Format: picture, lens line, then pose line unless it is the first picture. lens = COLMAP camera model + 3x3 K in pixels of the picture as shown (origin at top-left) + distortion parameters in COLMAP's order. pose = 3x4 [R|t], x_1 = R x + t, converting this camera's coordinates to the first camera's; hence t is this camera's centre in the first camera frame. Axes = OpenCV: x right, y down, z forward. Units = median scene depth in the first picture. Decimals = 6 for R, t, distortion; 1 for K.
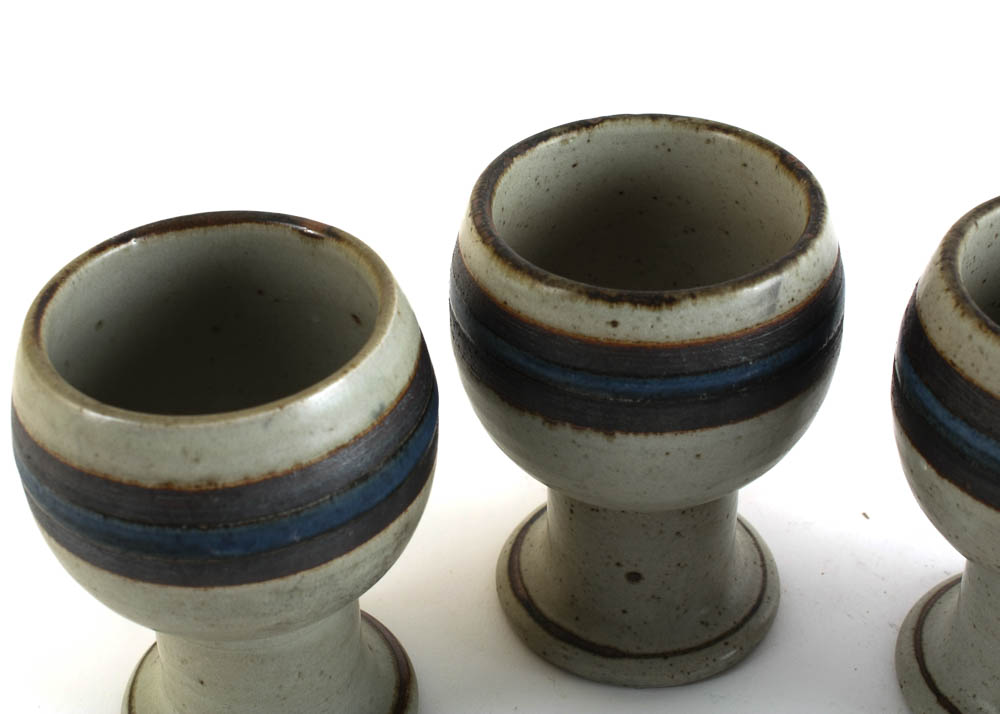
lens RADIAL K [[1684.1, 0, 443.0], [0, 1684.1, 308.8], [0, 0, 1]] dist [-0.054020, 0.060221]
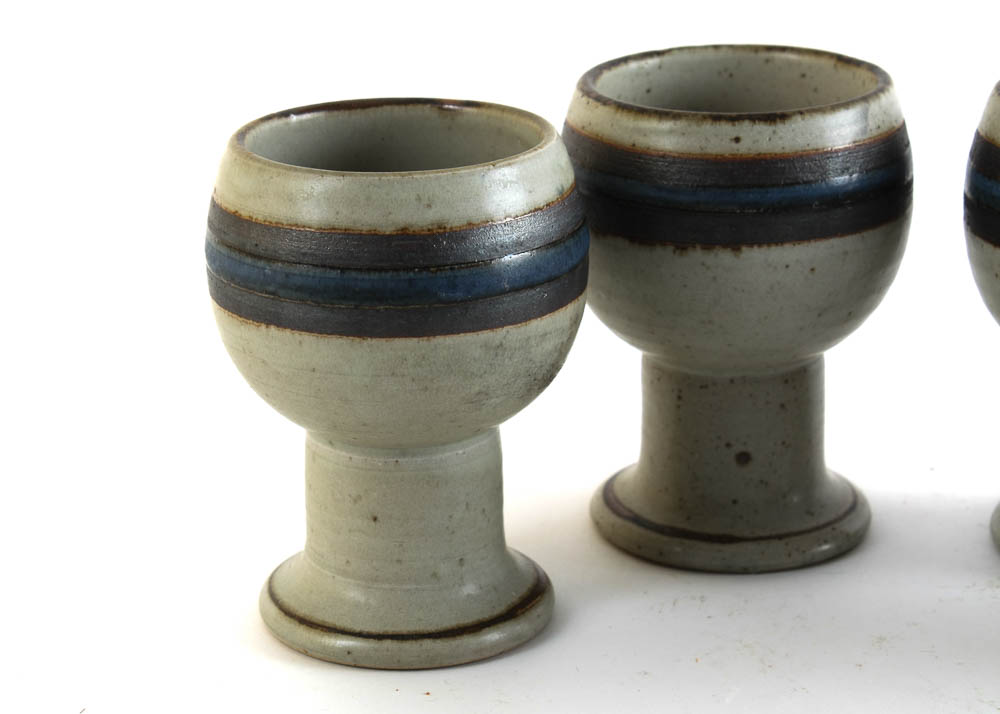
lens RADIAL K [[2748.1, 0, 423.5], [0, 2748.1, 356.9], [0, 0, 1]] dist [0.061926, 0.255961]
pose [[0.983997, -0.033323, 0.175040, -0.435226], [0.084243, 0.952633, -0.292220, 0.667596], [-0.157011, 0.302290, 0.940196, -0.685839]]
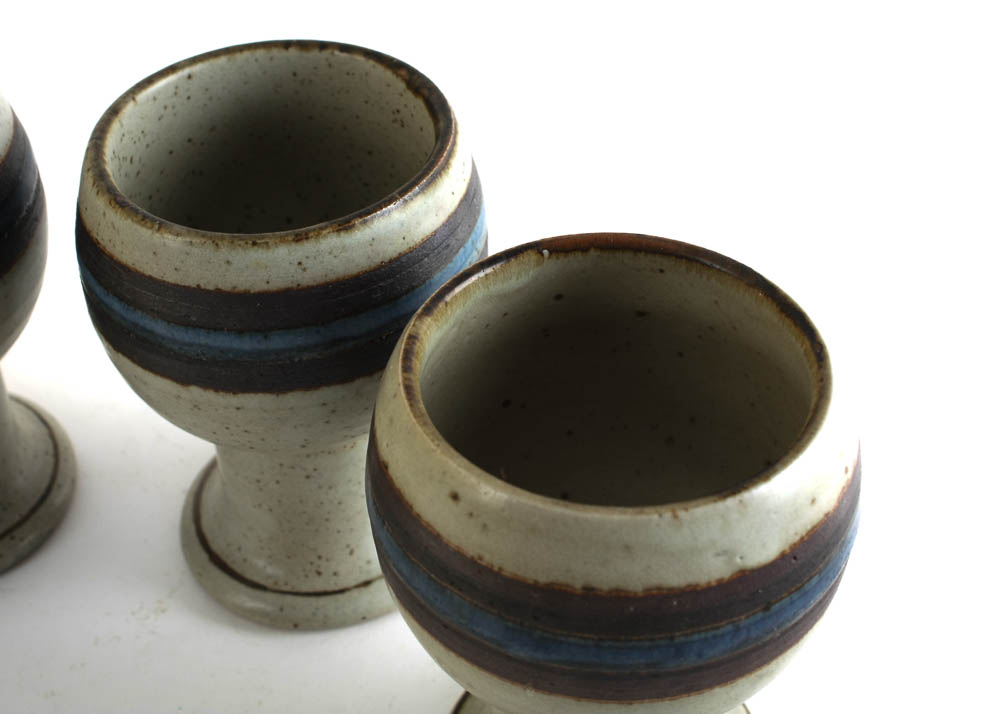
lens RADIAL K [[1684.1, 0, 443.0], [0, 1684.1, 308.8], [0, 0, 1]] dist [-0.054020, 0.060221]
pose [[0.970808, -0.148807, 0.188119, 0.292980], [0.134872, 0.987219, 0.084895, 0.013712], [-0.198348, -0.057045, 0.978470, -0.043583]]
